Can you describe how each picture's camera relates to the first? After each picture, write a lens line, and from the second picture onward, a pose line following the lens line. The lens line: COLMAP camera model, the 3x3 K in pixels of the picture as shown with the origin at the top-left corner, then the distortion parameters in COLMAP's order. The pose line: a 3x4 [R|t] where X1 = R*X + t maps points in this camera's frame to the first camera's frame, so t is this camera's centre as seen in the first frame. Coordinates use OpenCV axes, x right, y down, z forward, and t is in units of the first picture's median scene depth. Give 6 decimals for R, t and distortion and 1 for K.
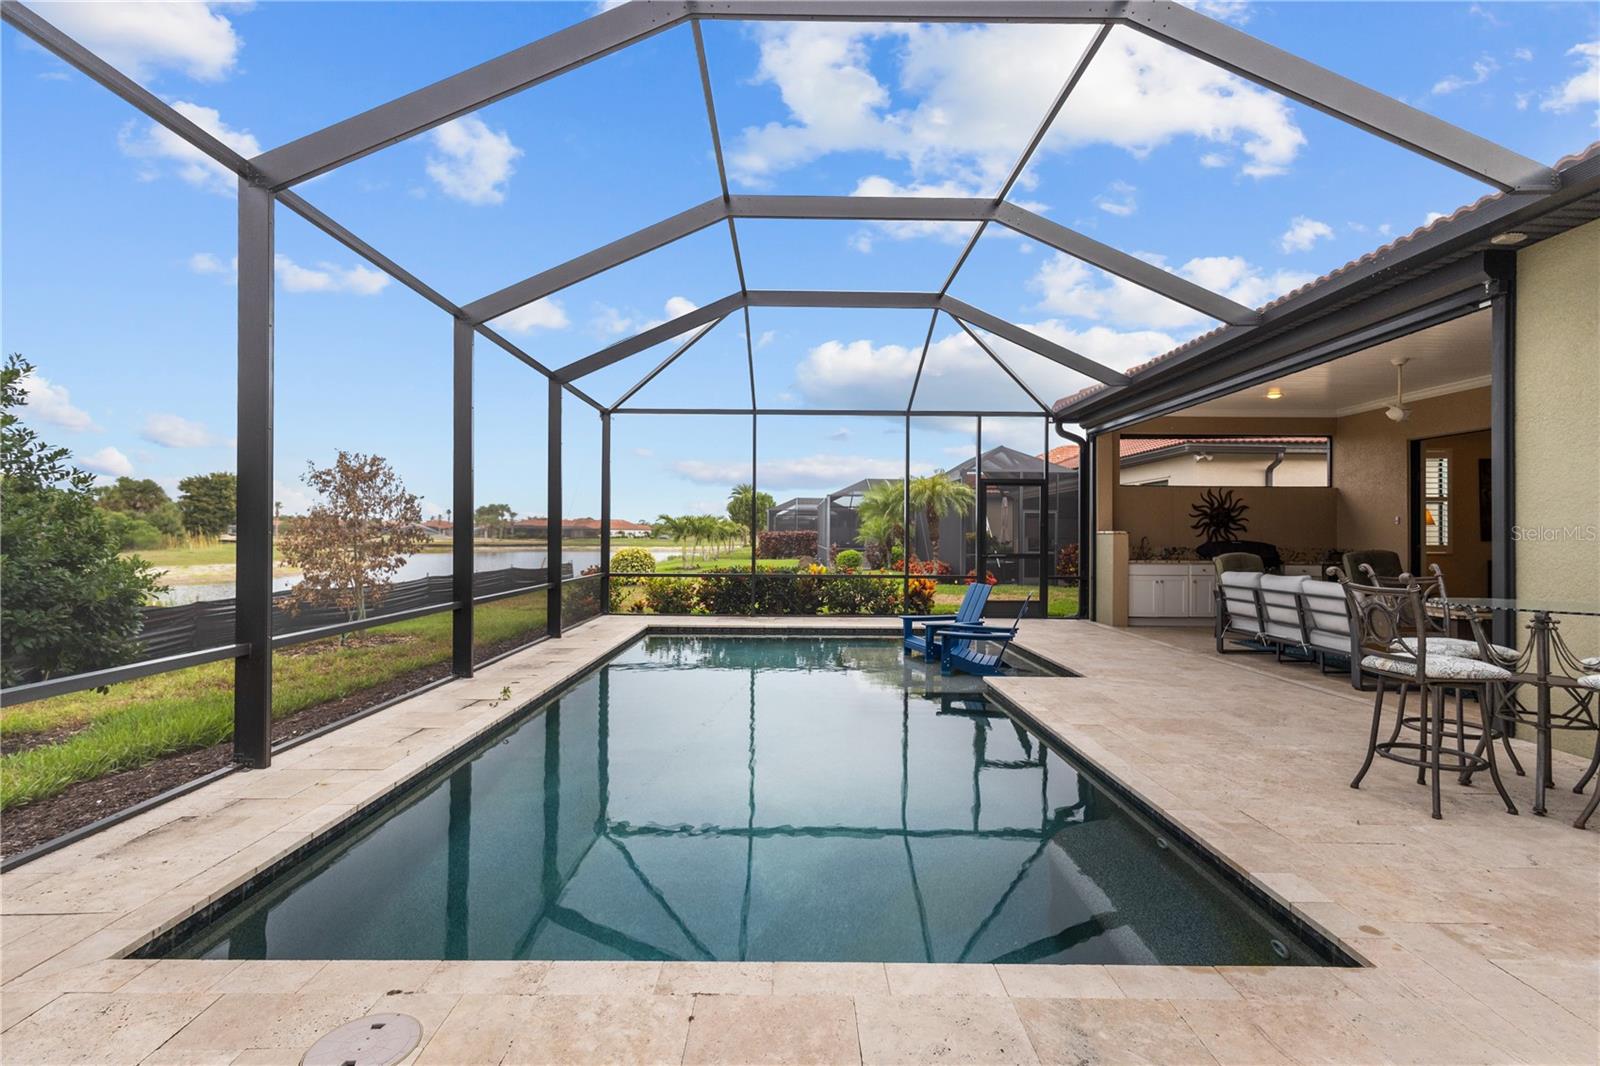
lens RADIAL K [[741.5, 0, 798.8], [0, 741.5, 535.1], [0, 0, 1]] dist [0.004677, 0.000769]
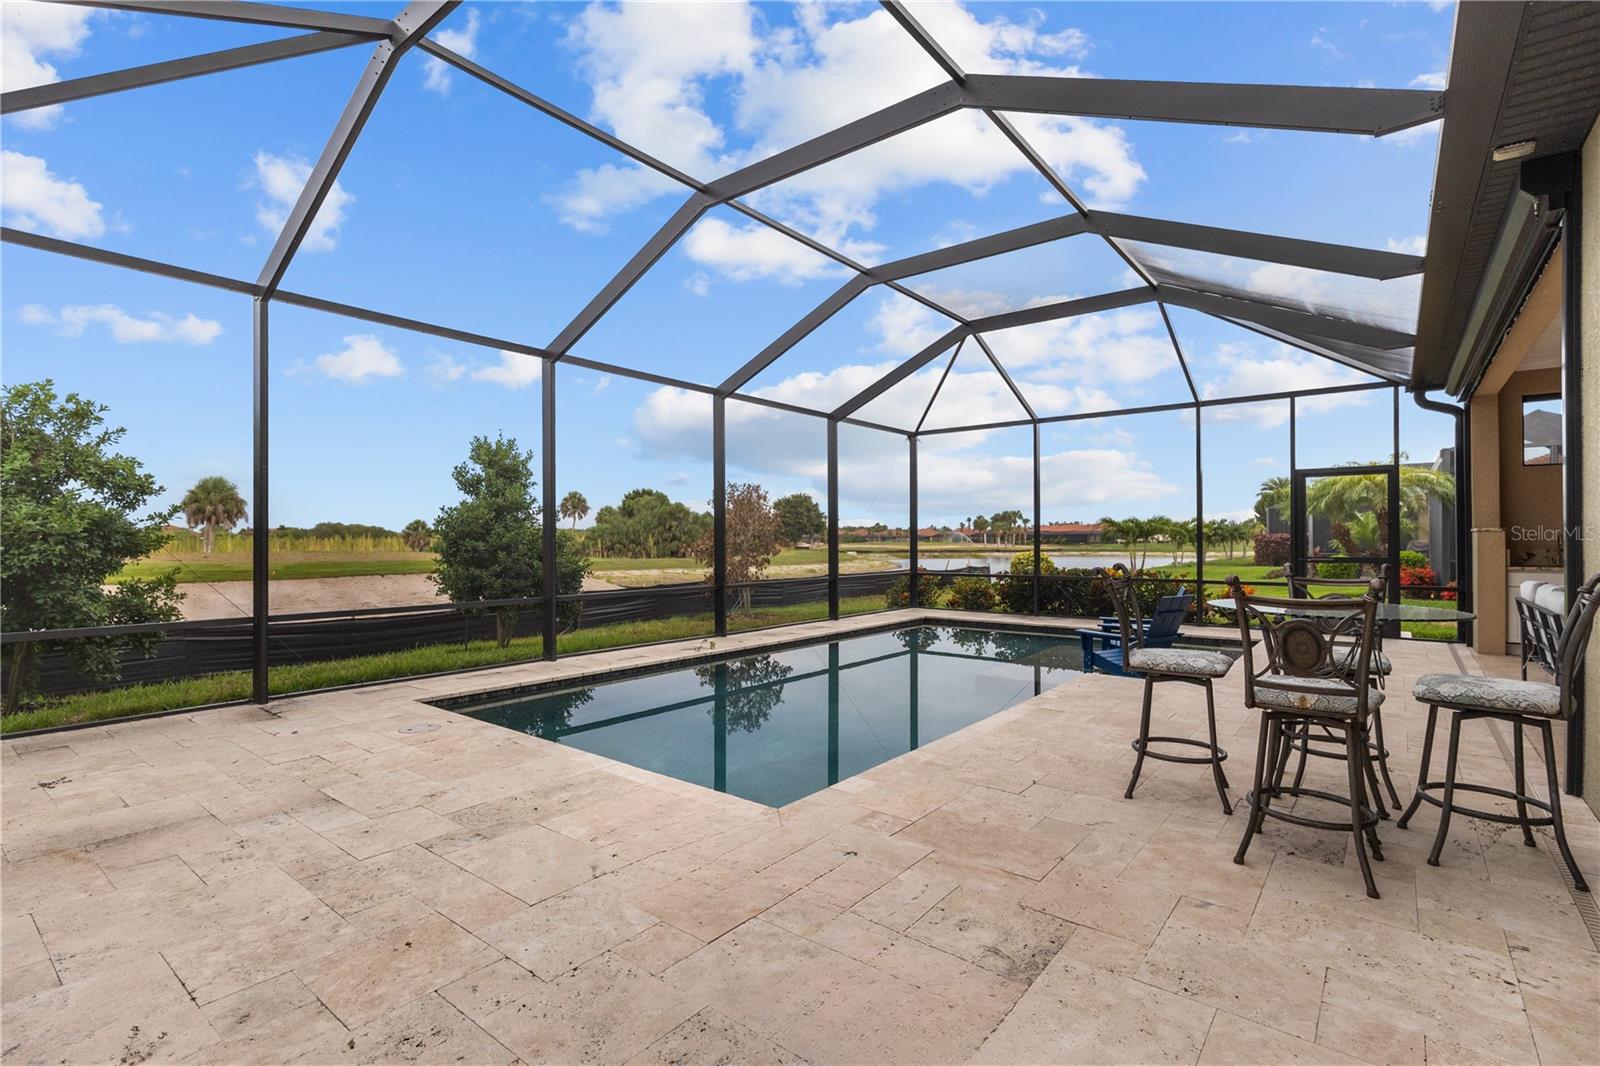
lens RADIAL K [[752.7, 0, 790.1], [0, 752.7, 533.2], [0, 0, 1]] dist [0.002045, 0.000624]
pose [[0.771324, -0.014759, -0.636272, 0.430940], [0.008224, 0.999879, -0.013224, 0.004944], [0.636390, 0.004968, 0.771352, -0.049937]]
